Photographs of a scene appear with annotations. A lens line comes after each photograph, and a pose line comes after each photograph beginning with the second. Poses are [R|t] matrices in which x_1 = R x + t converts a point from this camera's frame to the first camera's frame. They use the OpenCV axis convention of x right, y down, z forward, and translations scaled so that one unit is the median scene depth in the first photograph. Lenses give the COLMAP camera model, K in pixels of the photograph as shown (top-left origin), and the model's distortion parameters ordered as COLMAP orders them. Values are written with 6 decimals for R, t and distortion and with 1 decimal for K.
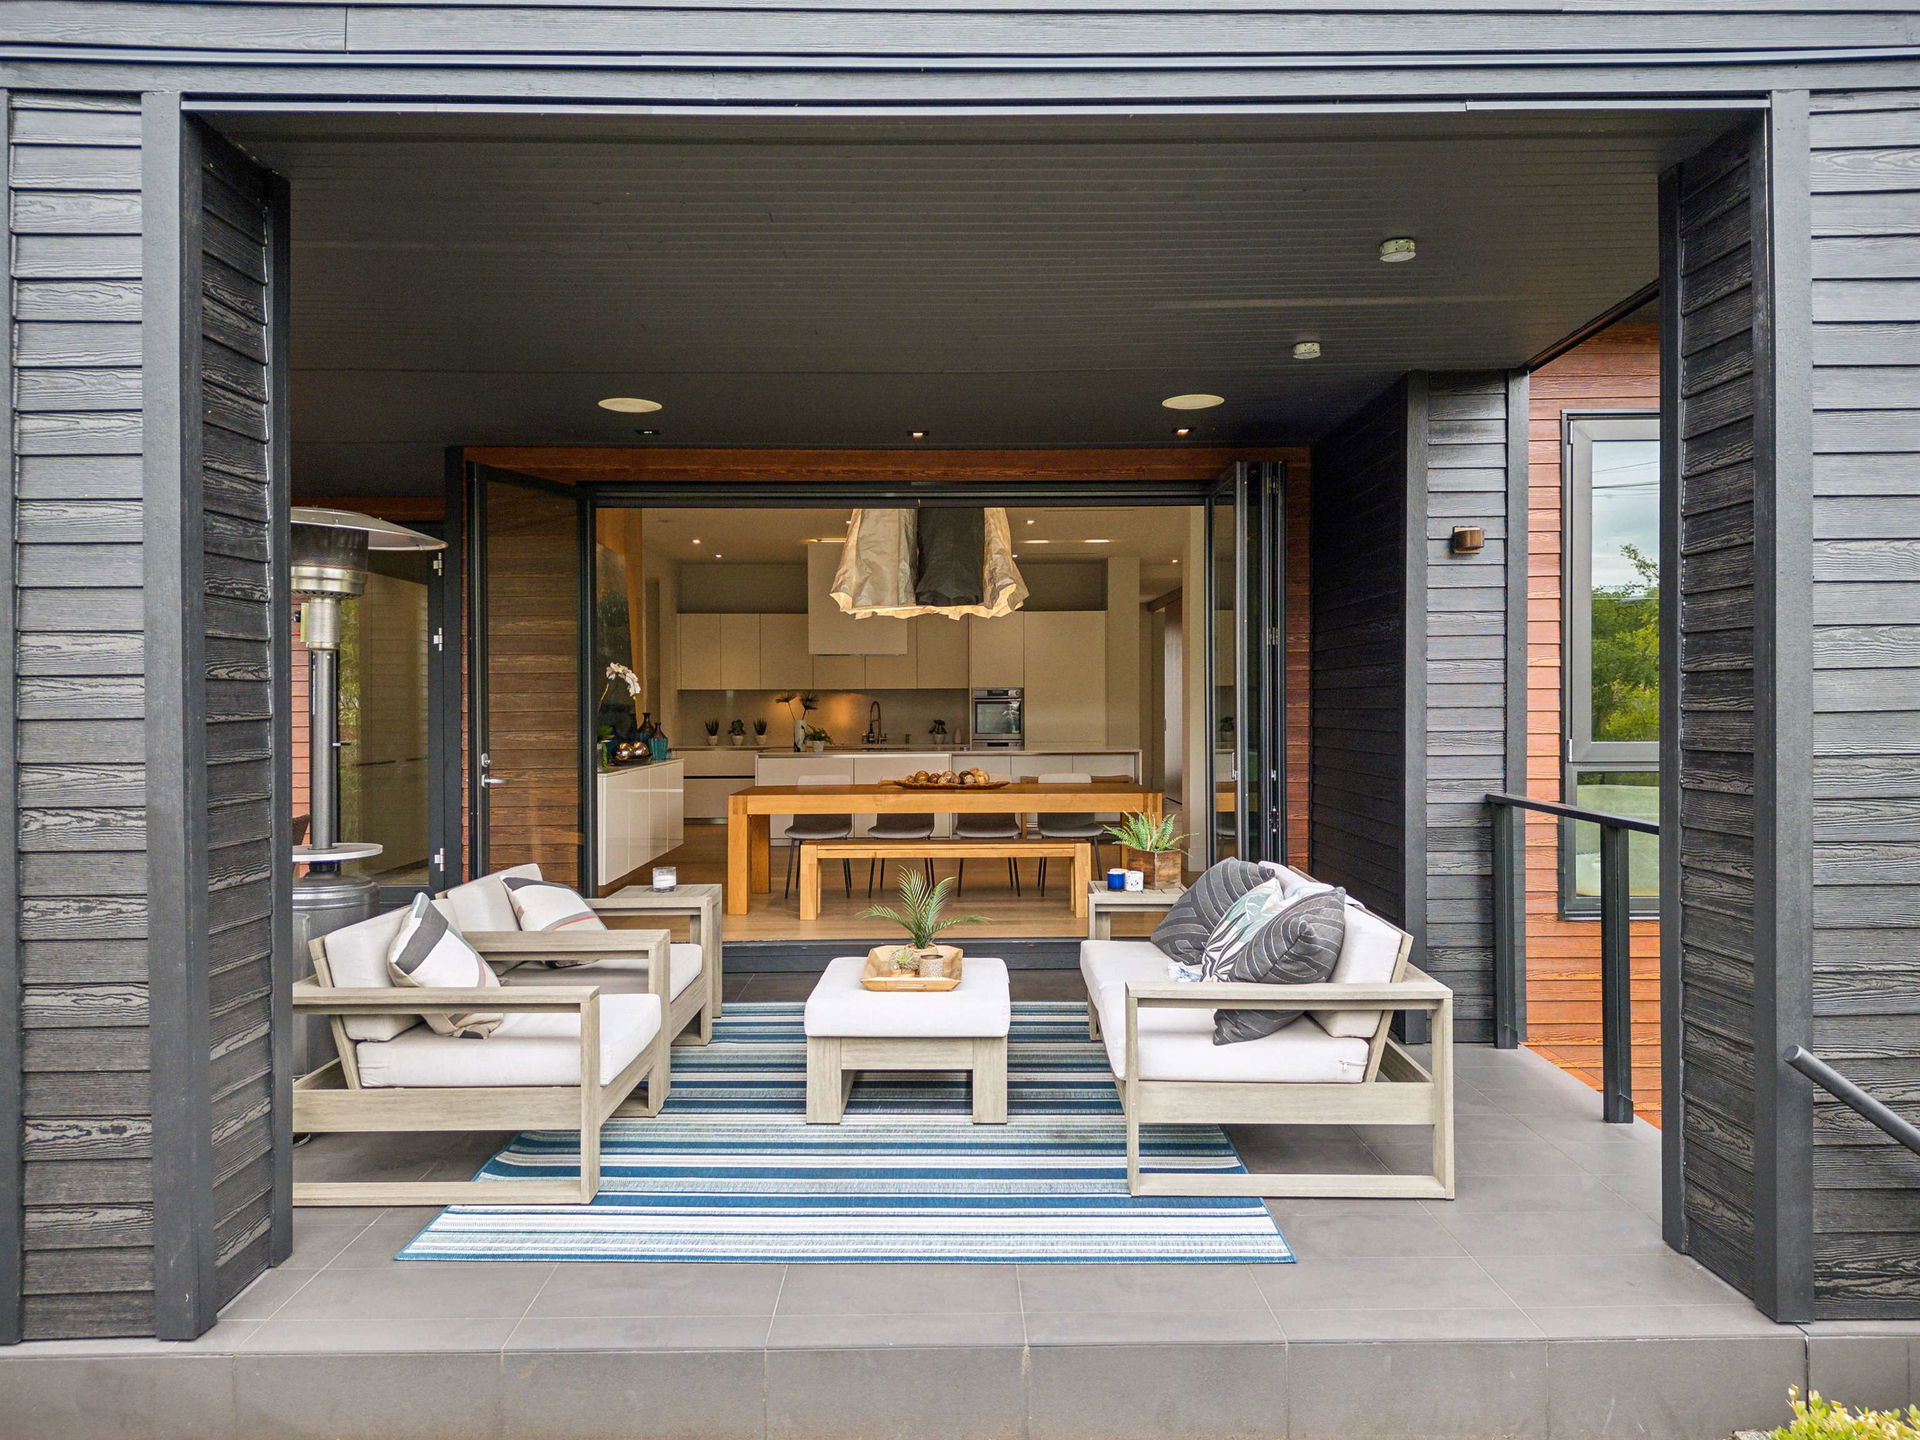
lens RADIAL K [[1403.9, 0, 960.0], [0, 1403.9, 722.8], [0, 0, 1]] dist [0.034642, -0.011487]
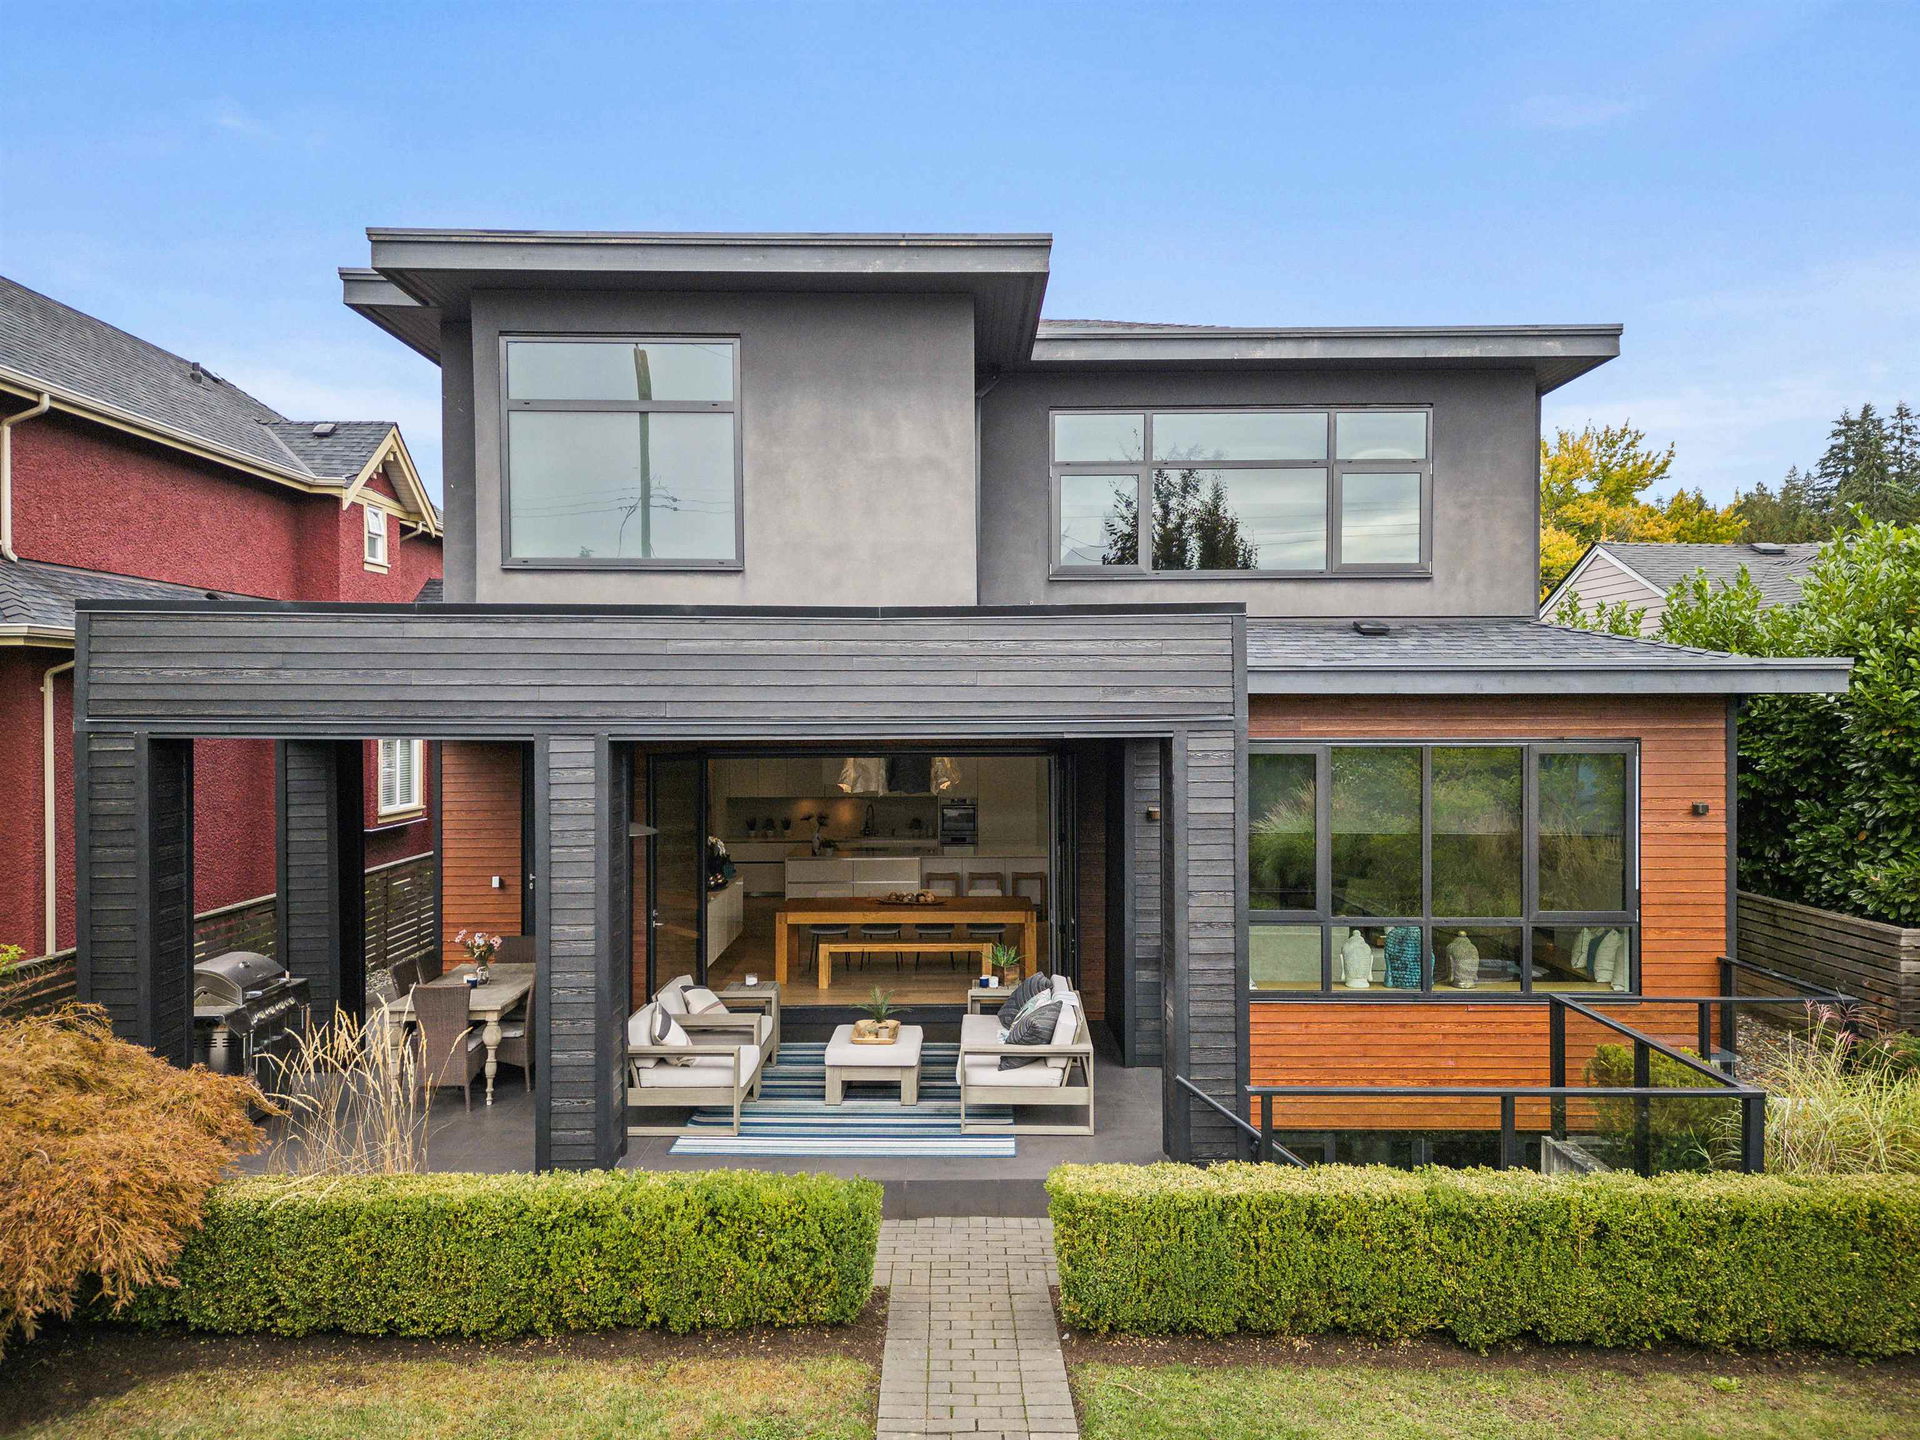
lens RADIAL K [[1403.9, 0, 961.0], [0, 1403.9, 710.6], [0, 0, 1]] dist [0.034642, -0.011487]
pose [[0.999987, 0.002612, -0.004457, 0.113175], [-0.002645, 0.999969, -0.007432, -0.322262], [0.004438, 0.007444, 0.999962, -1.230107]]
